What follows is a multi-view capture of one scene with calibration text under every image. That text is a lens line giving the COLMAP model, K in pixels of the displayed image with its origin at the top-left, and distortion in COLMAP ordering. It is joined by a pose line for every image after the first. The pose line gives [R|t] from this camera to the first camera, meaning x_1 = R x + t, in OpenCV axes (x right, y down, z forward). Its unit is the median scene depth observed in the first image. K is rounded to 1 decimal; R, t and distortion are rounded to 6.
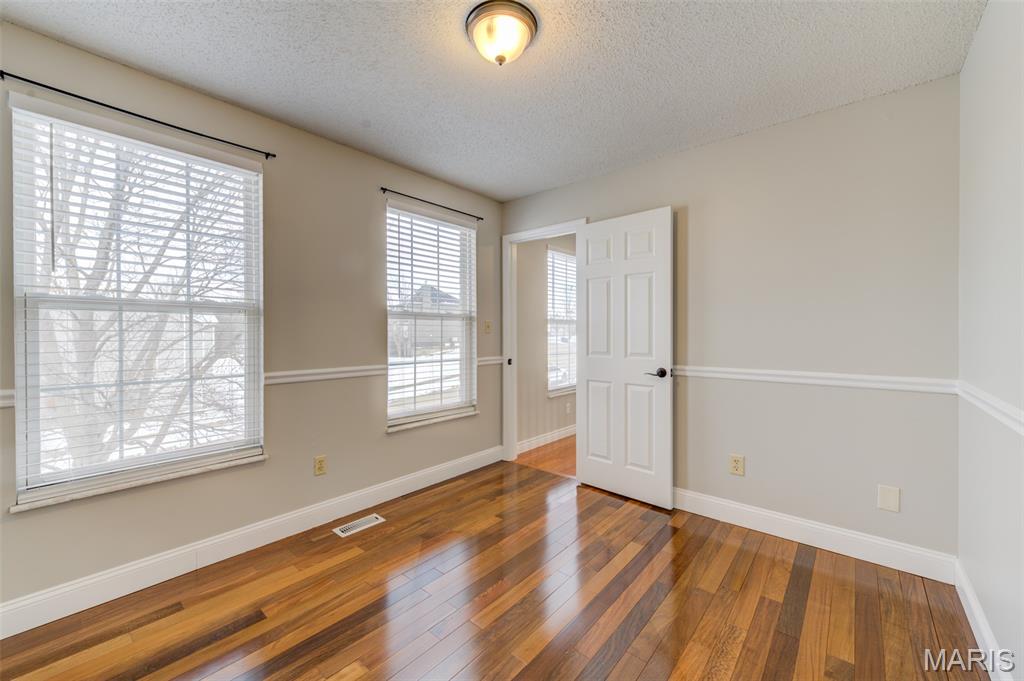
lens RADIAL K [[395.1, 0, 514.5], [0, 395.1, 331.5], [0, 0, 1]] dist [0.000804, -0.000419]
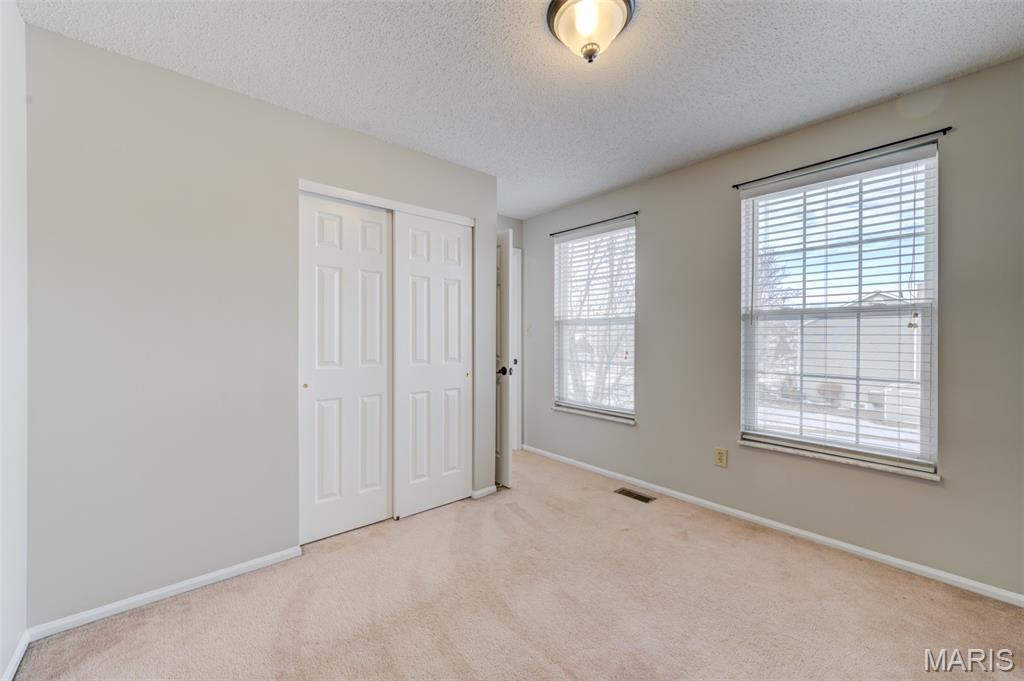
lens RADIAL K [[308.5, 0, 512.0], [0, 308.5, 340.5], [0, 0, 1]] dist [-0.000211, -0.000059]
pose [[-0.010193, 0.014713, -0.999840, 0.367679], [0.003784, 0.999885, 0.014676, 0.001036], [0.999941, -0.003633, -0.010247, 0.426339]]
